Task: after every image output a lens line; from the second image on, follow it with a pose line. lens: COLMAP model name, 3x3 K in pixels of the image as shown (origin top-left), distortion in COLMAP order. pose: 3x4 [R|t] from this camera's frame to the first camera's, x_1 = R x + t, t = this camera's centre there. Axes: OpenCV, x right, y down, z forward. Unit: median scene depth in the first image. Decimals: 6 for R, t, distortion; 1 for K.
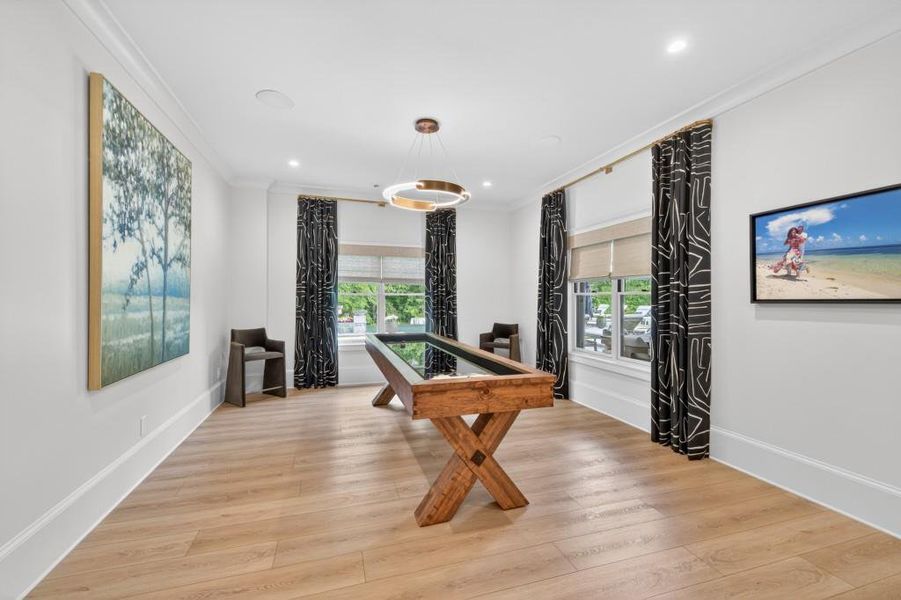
lens RADIAL K [[378.6, 0, 452.4], [0, 378.6, 296.5], [0, 0, 1]] dist [0.006315, -0.001632]
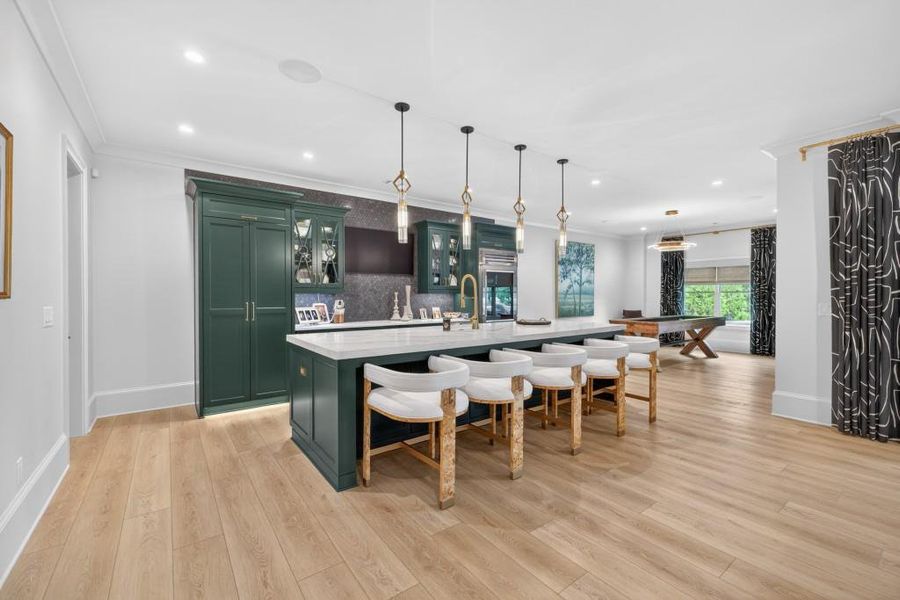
lens RADIAL K [[382.0, 0, 443.8], [0, 382.0, 301.5], [0, 0, 1]] dist [0.005506, -0.001977]
pose [[0.318912, 0.010751, -0.947723, 1.825675], [0.009803, 0.999845, 0.014642, -0.001662], [0.947734, -0.013960, 0.318757, -1.038325]]
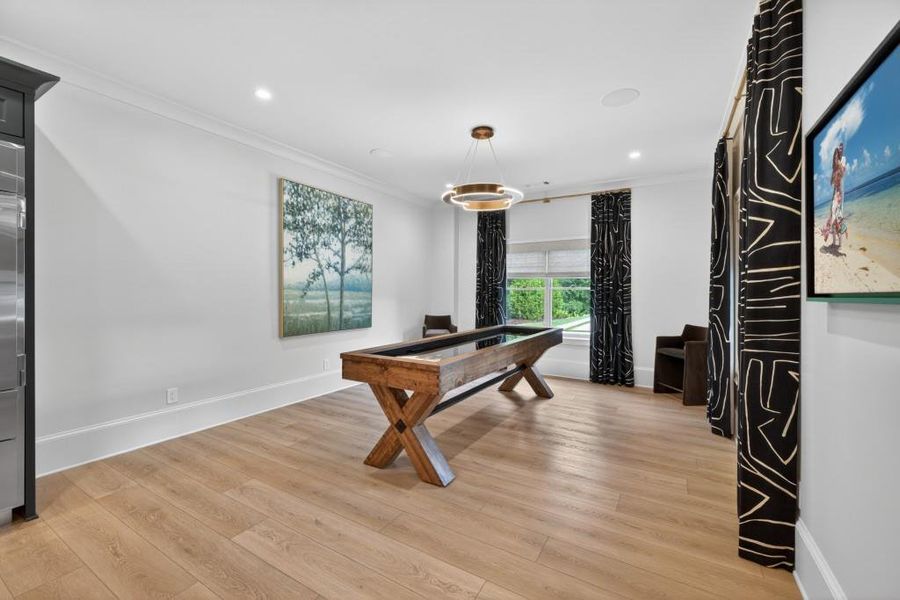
lens RADIAL K [[378.2, 0, 447.5], [0, 378.2, 293.2], [0, 0, 1]] dist [0.006315, -0.001632]
pose [[0.658771, 0.001956, -0.752341, 0.804608], [0.001350, 0.999992, 0.003782, 0.004122], [0.752342, -0.003507, 0.658763, 0.252188]]
